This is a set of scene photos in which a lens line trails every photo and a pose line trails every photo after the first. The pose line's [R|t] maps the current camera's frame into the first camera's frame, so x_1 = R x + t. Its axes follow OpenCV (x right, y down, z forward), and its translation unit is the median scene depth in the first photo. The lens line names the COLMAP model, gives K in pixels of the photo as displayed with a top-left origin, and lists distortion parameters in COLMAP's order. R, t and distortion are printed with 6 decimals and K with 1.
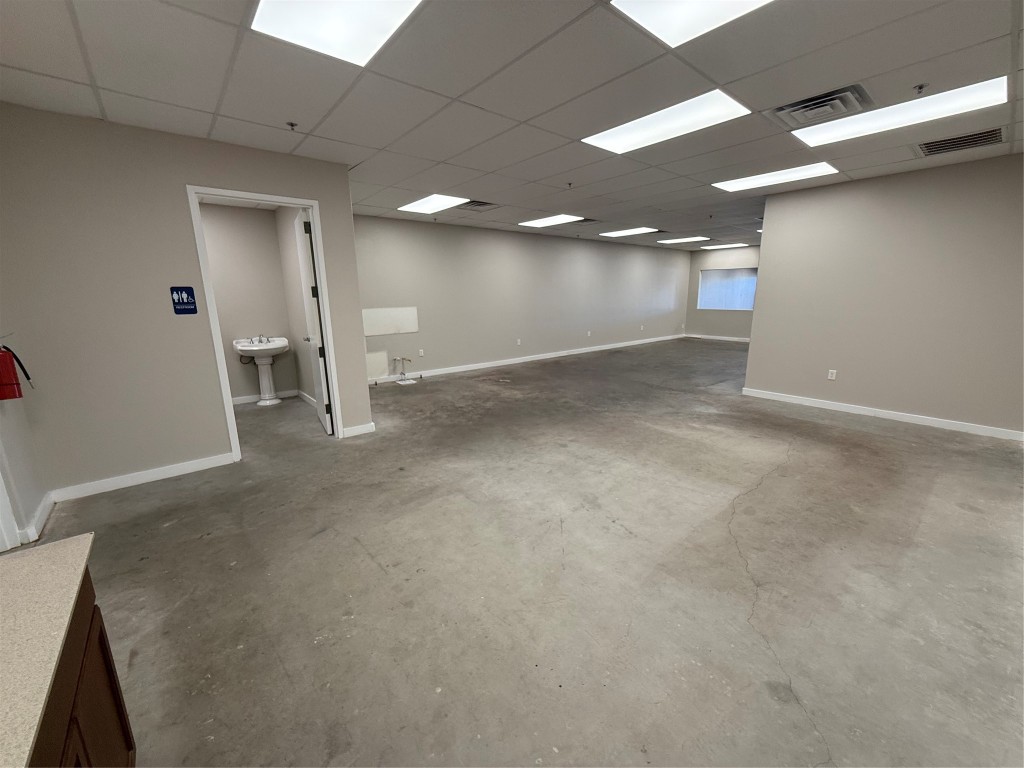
lens RADIAL K [[404.1, 0, 517.7], [0, 404.1, 385.1], [0, 0, 1]] dist [-0.000439, 0.000180]
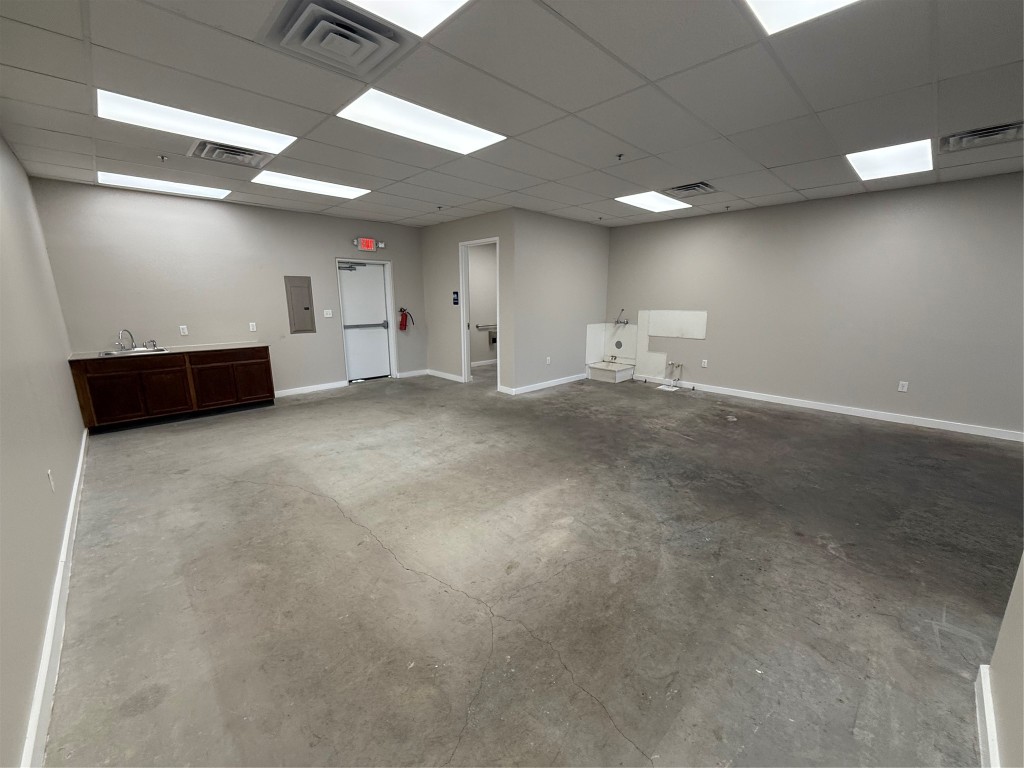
lens RADIAL K [[404.1, 0, 510.4], [0, 404.1, 381.3], [0, 0, 1]] dist [-0.000439, 0.000180]
pose [[0.075373, 0.216578, -0.973351, 1.095959], [-0.223625, 0.954936, 0.195164, -0.221836], [0.971756, 0.202956, 0.120409, 0.912839]]
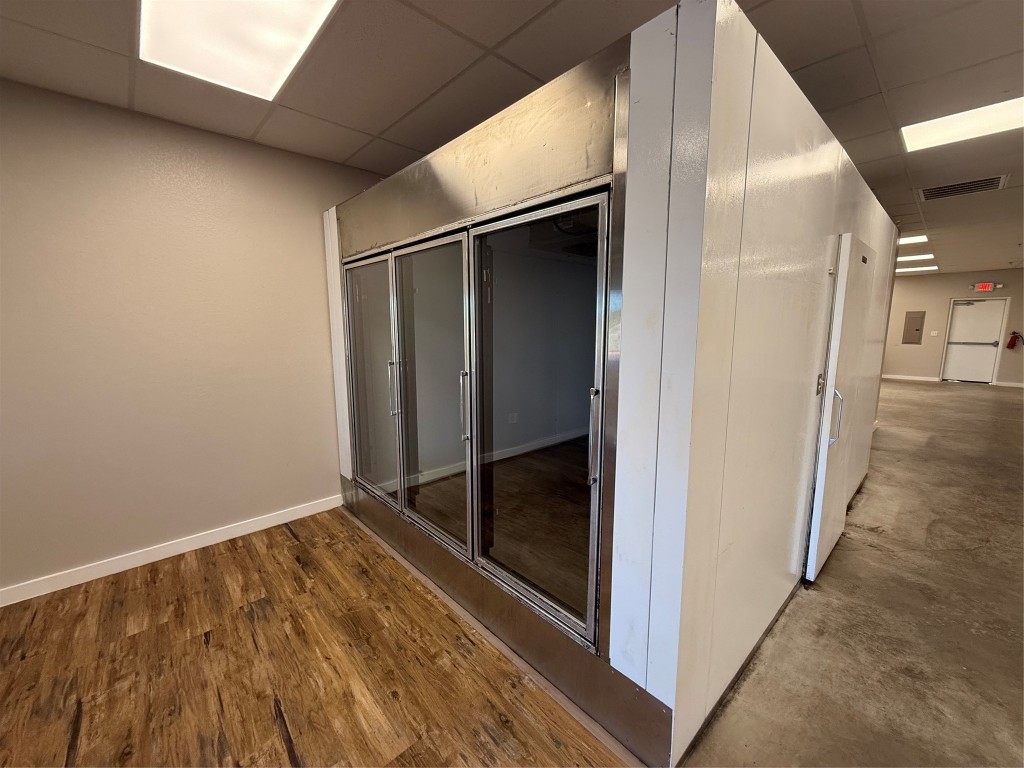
lens RADIAL K [[404.1, 0, 515.3], [0, 404.1, 385.6], [0, 0, 1]] dist [-0.000439, 0.000180]
pose [[-0.998770, 0.019447, -0.045609, 2.127231], [0.001453, 0.930951, 0.365142, -0.607302], [0.049560, 0.364627, -0.929834, 2.594238]]
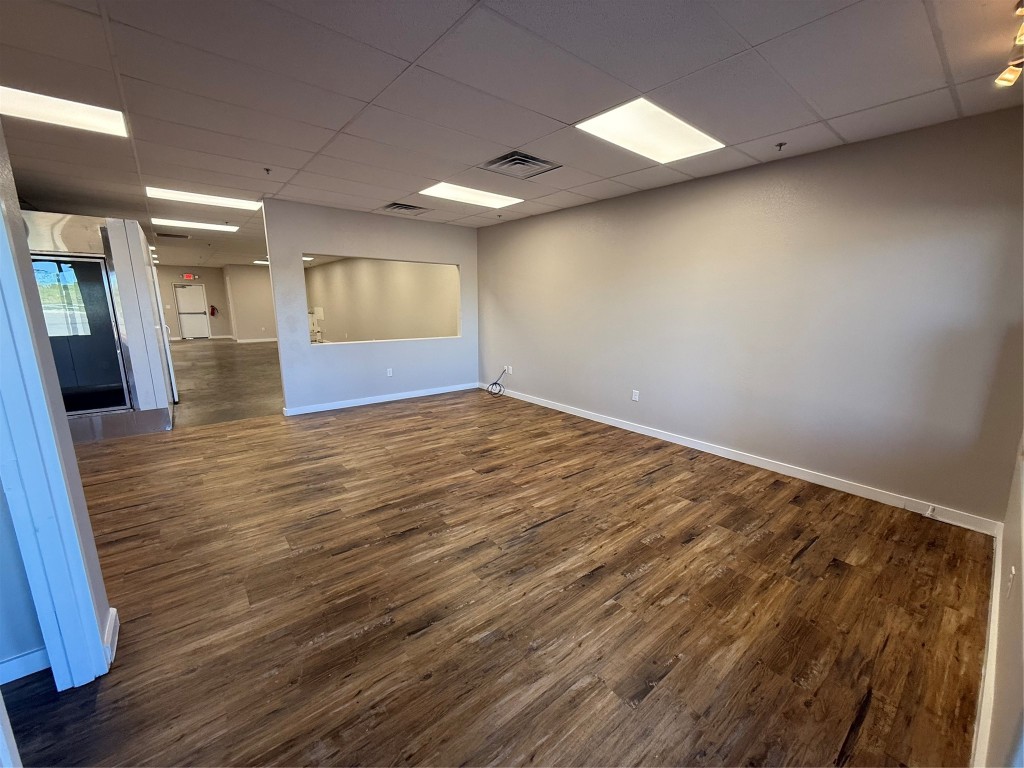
lens RADIAL K [[404.1, 0, 515.5], [0, 404.1, 384.1], [0, 0, 1]] dist [-0.000439, 0.000180]
pose [[-0.003839, 0.213705, -0.976891, 3.015770], [-0.234320, 0.949508, 0.208635, -0.803374], [0.972152, 0.229706, 0.046430, 3.238356]]
